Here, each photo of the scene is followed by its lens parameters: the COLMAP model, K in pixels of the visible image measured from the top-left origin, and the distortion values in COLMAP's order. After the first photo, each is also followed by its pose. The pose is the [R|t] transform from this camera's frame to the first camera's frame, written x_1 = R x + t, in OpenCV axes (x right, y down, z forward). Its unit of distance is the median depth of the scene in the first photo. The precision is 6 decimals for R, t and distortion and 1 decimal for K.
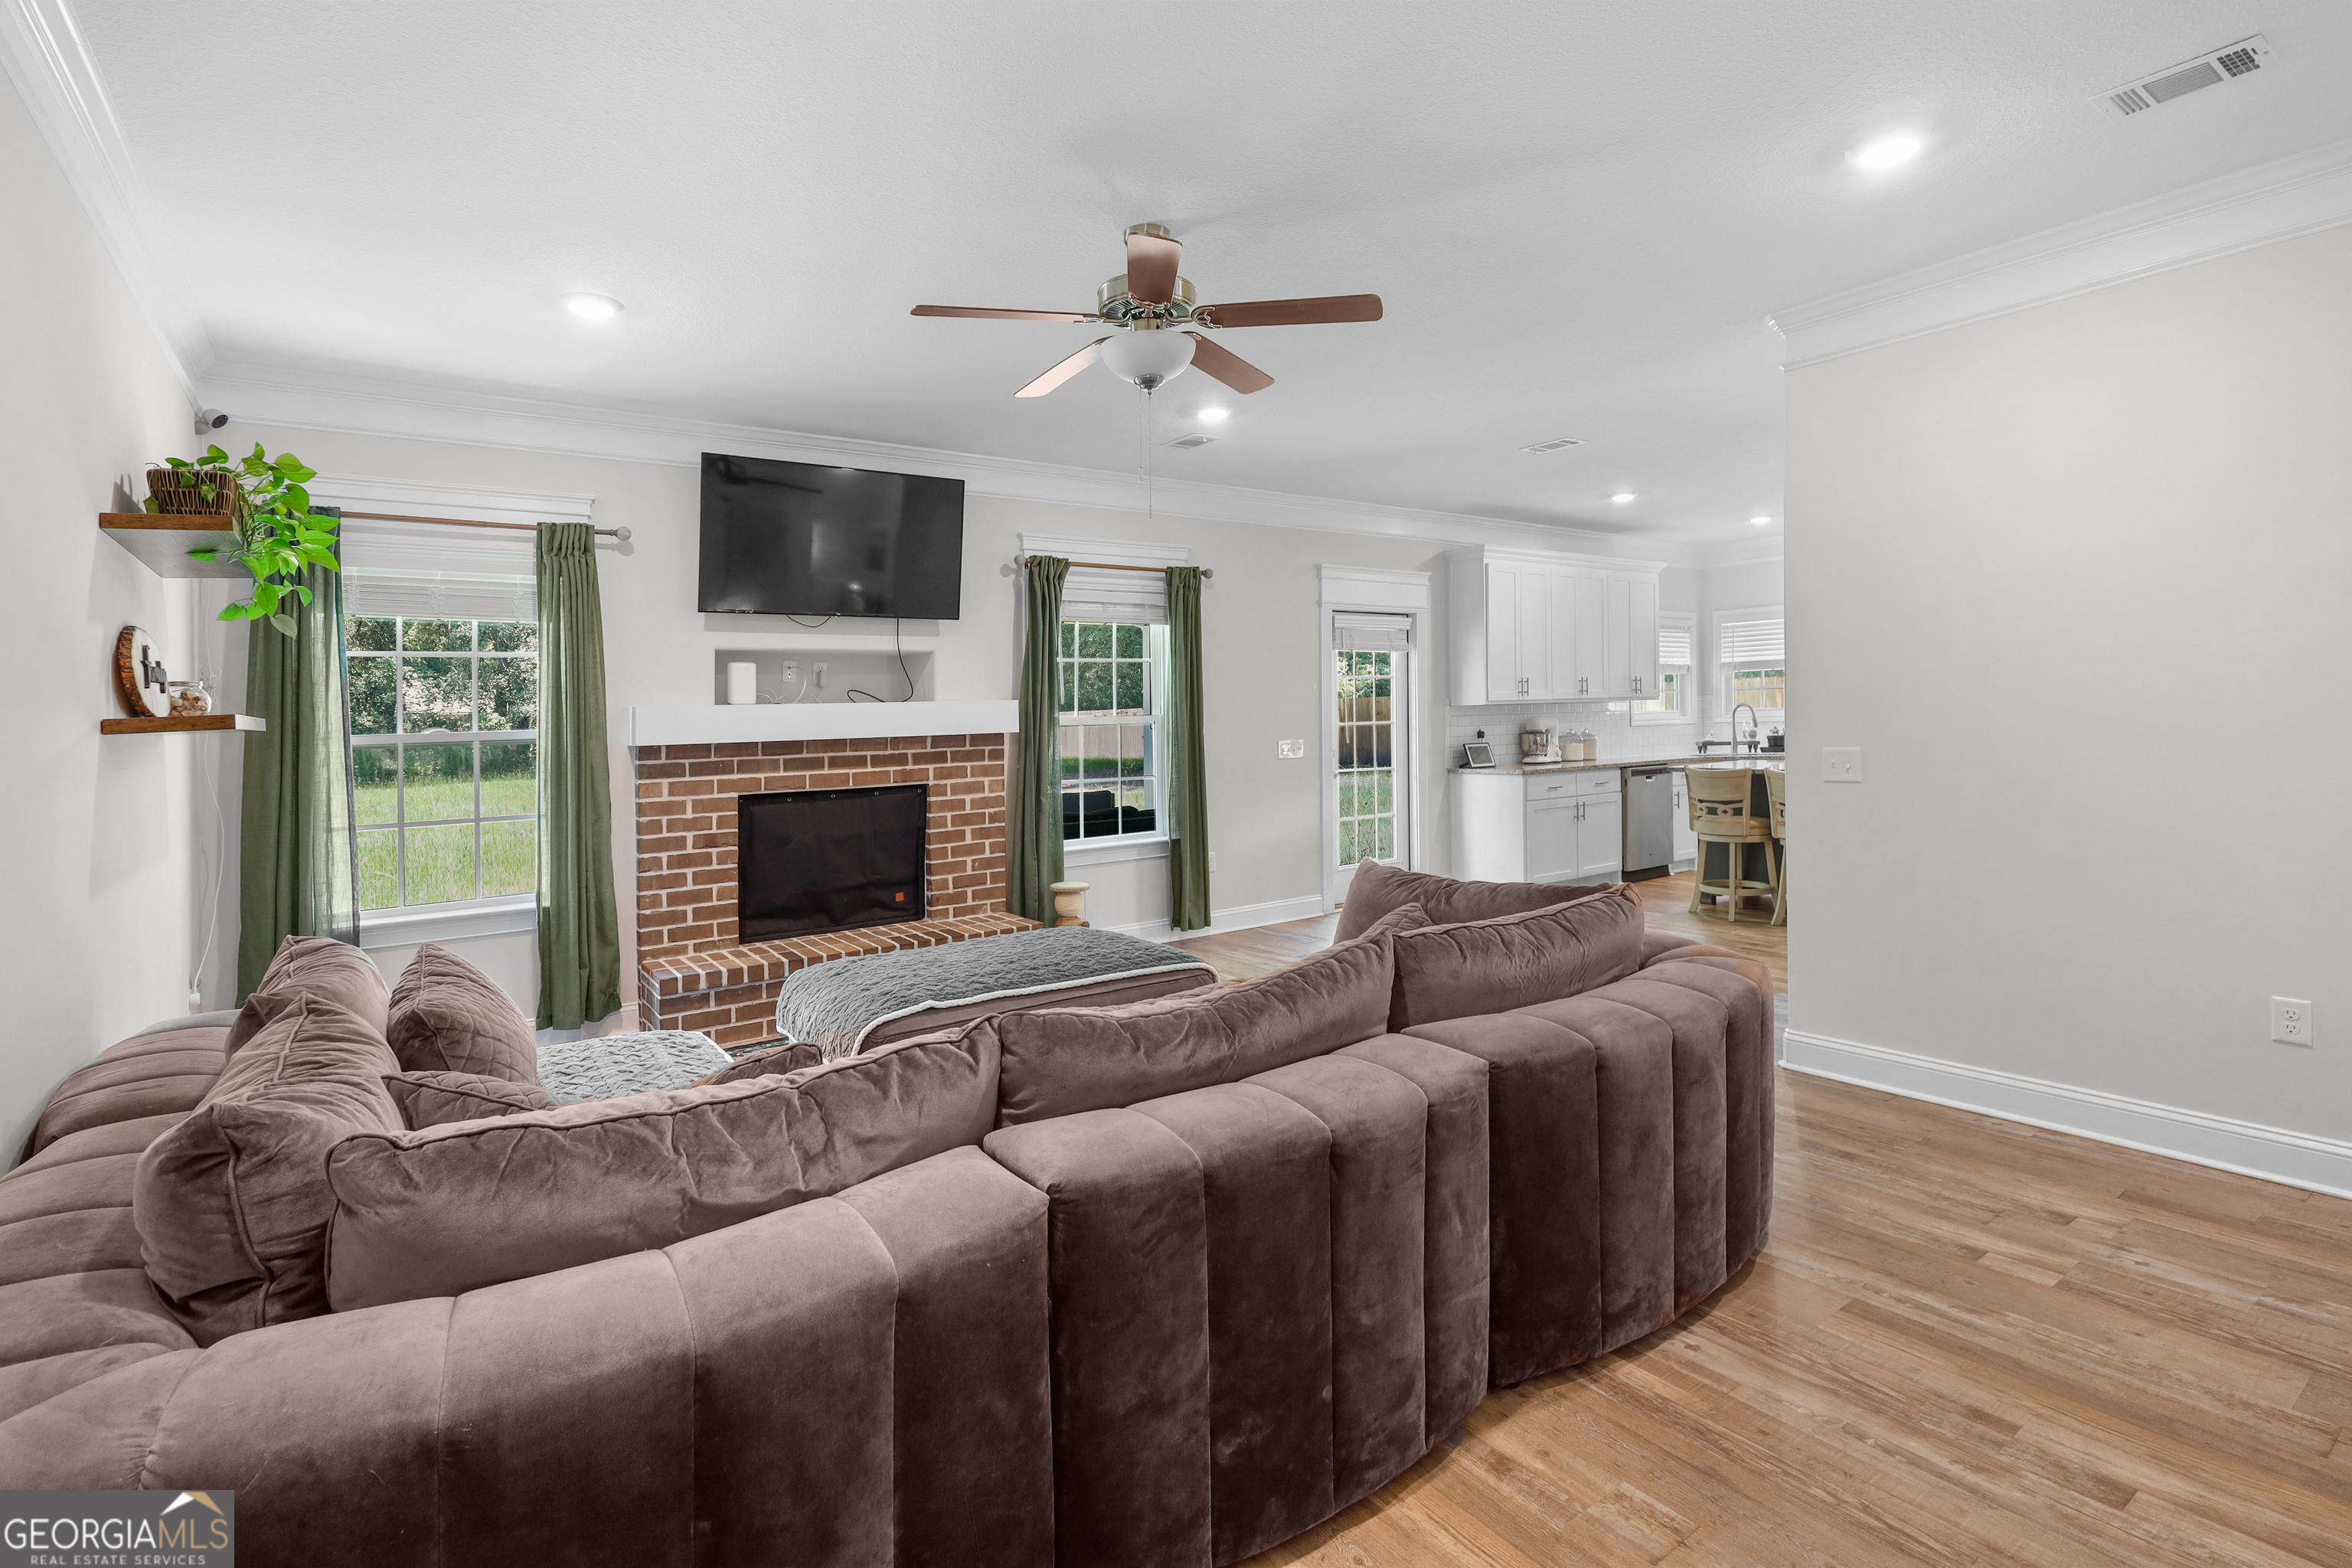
lens RADIAL K [[1115.6, 0, 1089.3], [0, 1115.6, 733.0], [0, 0, 1]] dist [-0.000298, -0.000662]
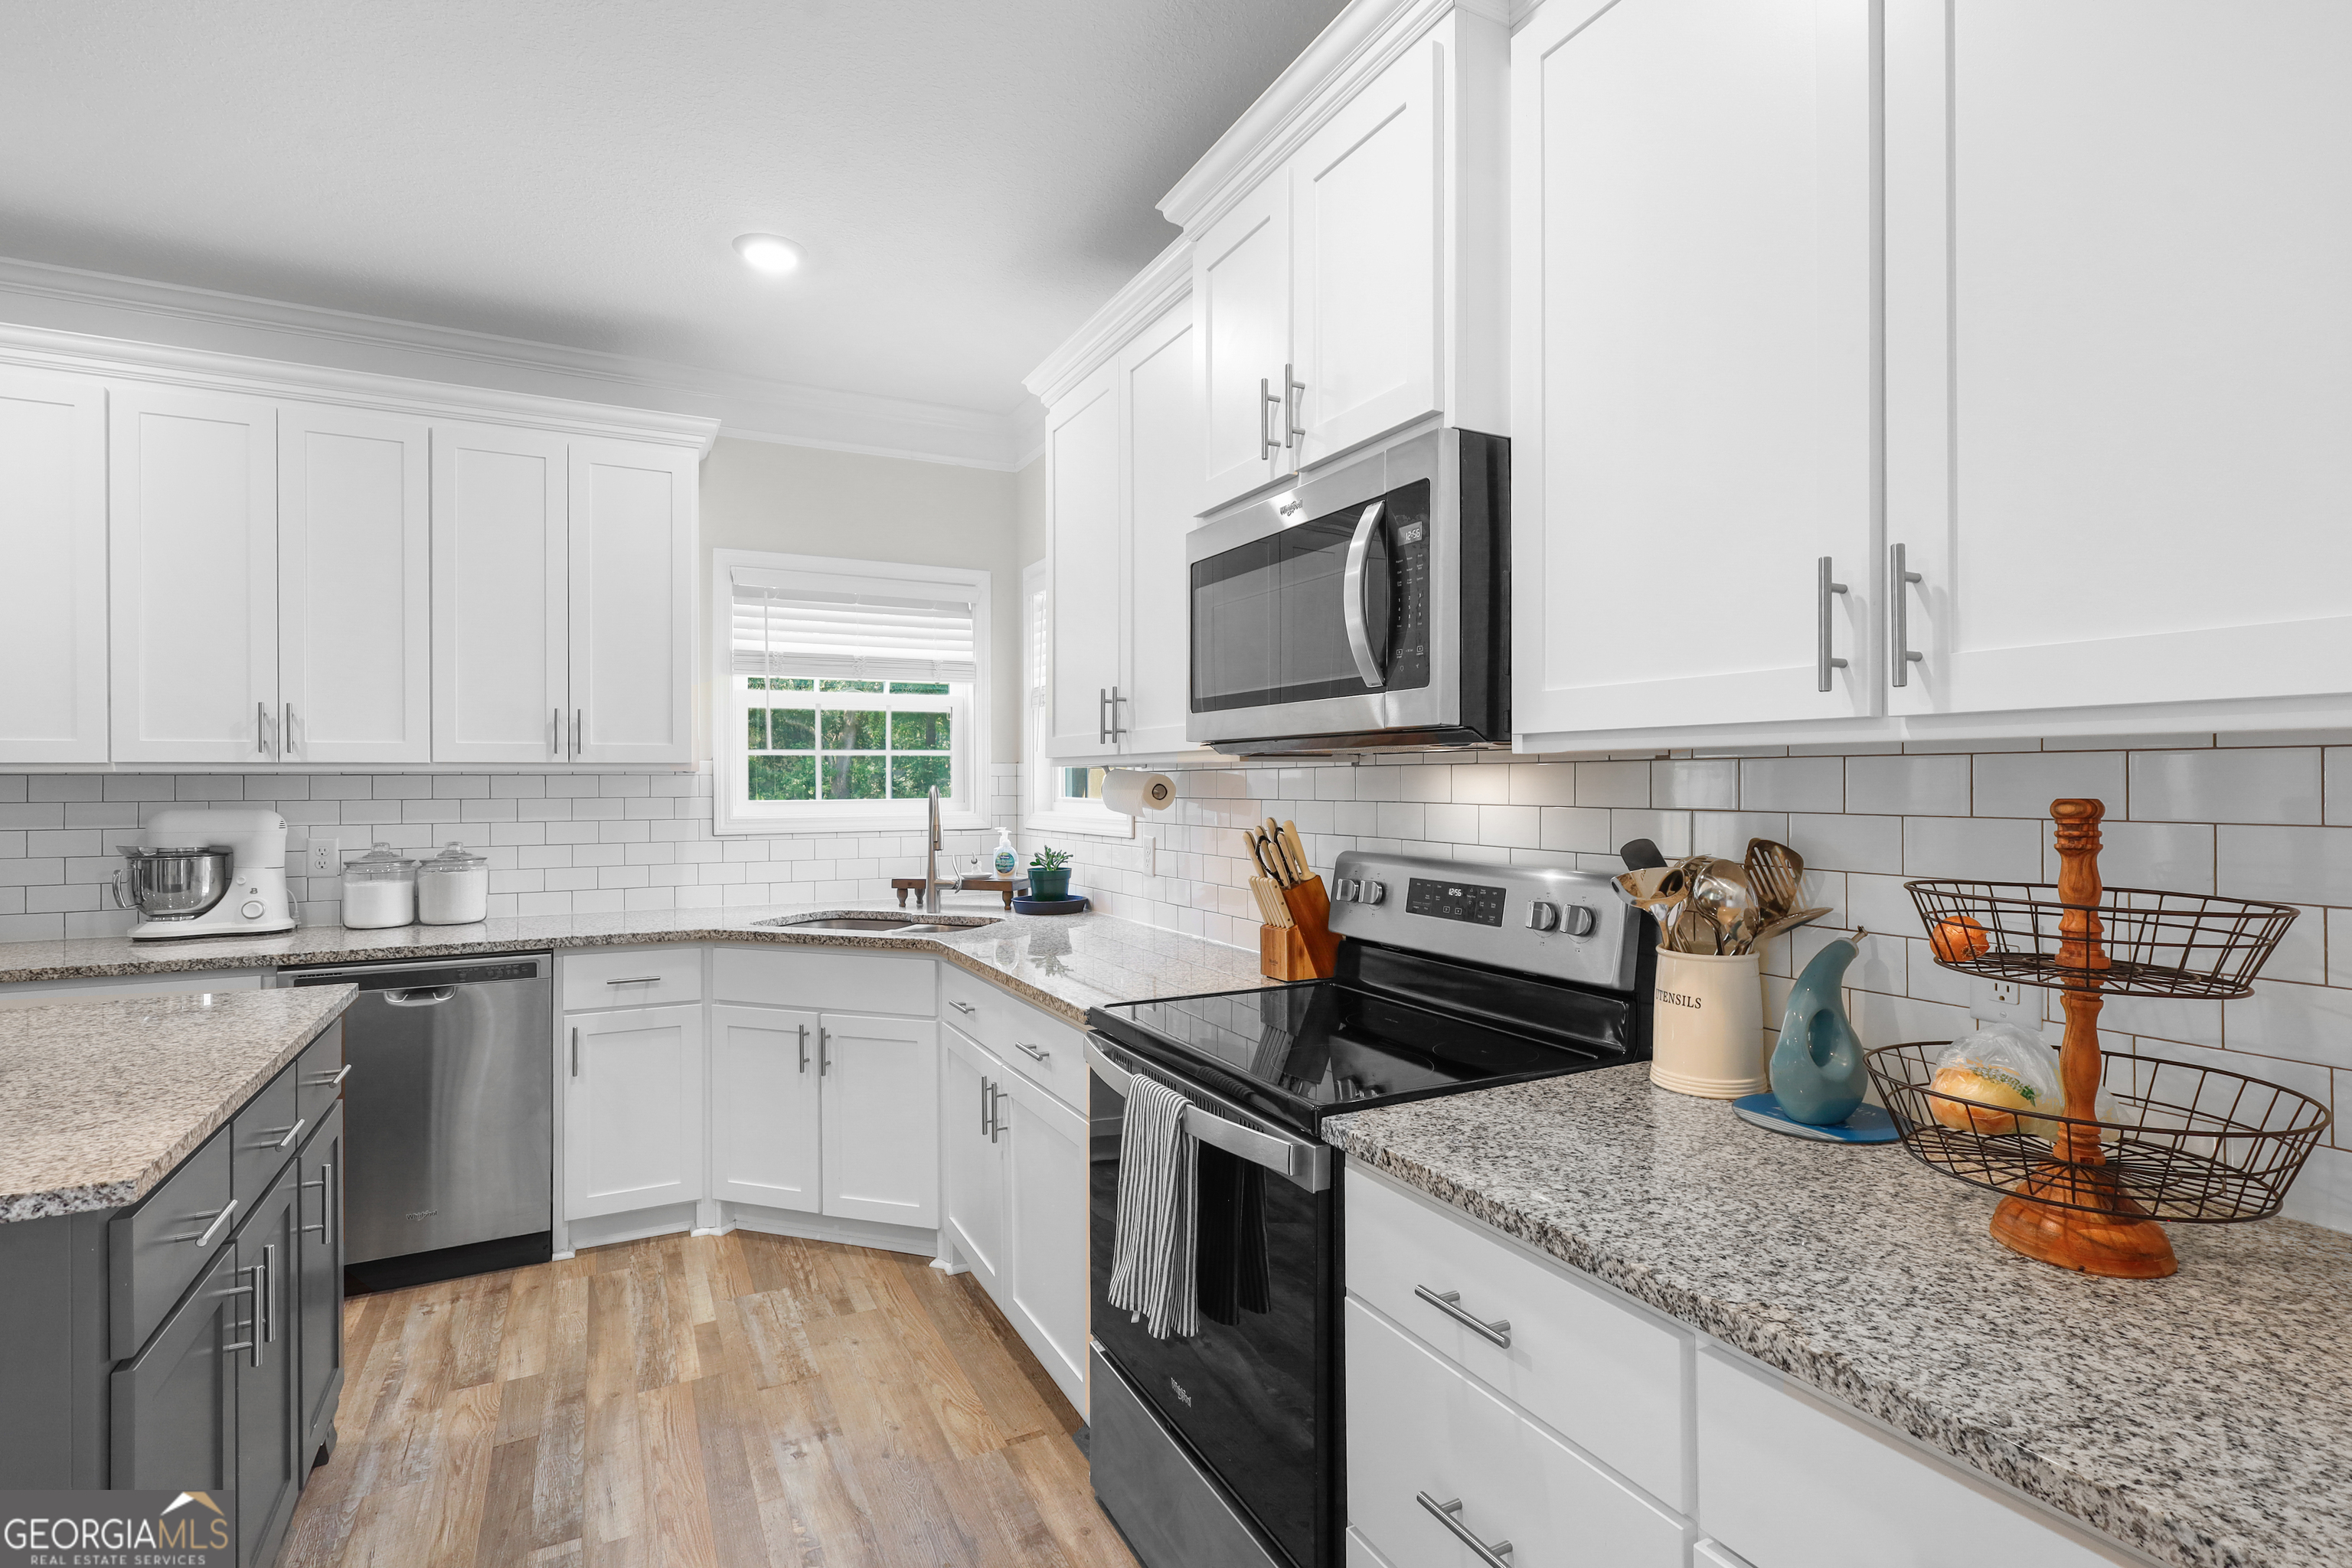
lens RADIAL K [[1115.6, 0, 1186.8], [0, 1115.6, 774.7], [0, 0, 1]] dist [-0.000298, -0.000662]
pose [[0.995970, 0.024869, -0.086169, 1.081781], [-0.026072, 0.999577, -0.012869, -0.043166], [0.085813, 0.015064, 0.996197, 0.939530]]
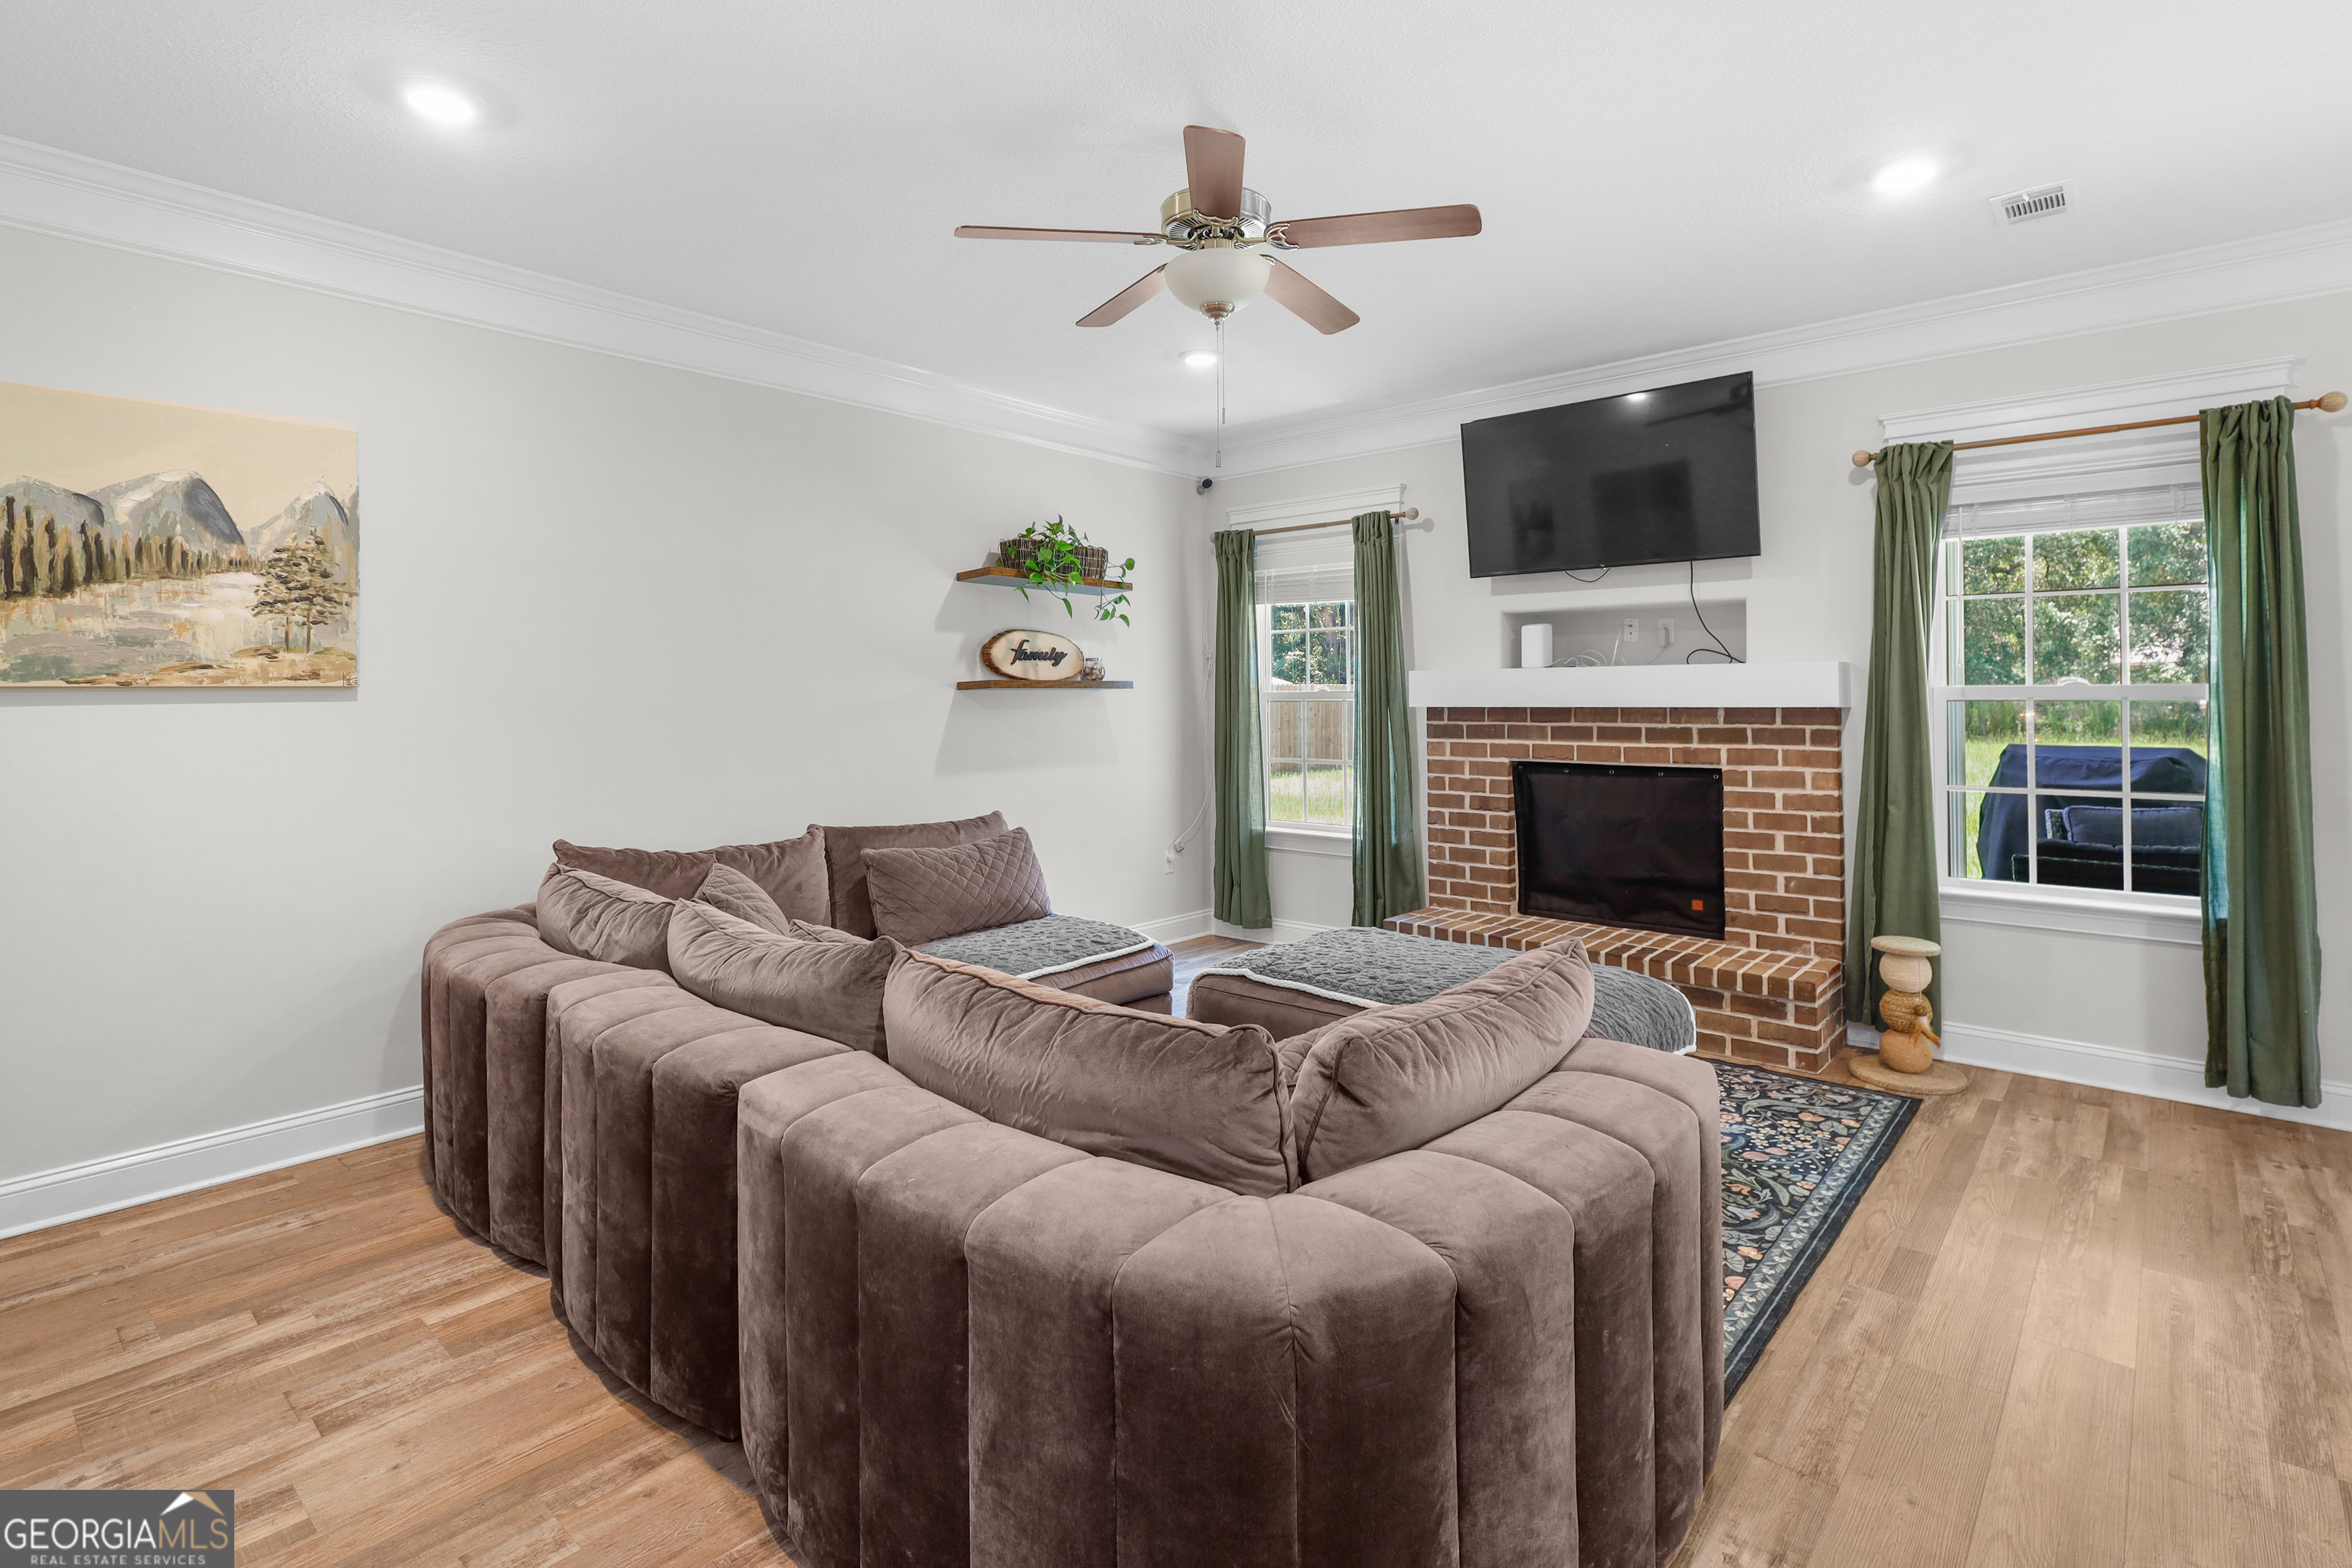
lens RADIAL K [[1115.6, 0, 1181.7], [0, 1115.6, 697.9], [0, 0, 1]] dist [-0.000298, -0.000662]
pose [[0.265760, 0.028209, -0.963626, 0.505299], [-0.013858, 0.999580, 0.025440, -0.018797], [0.963940, 0.006593, 0.266040, 0.421486]]
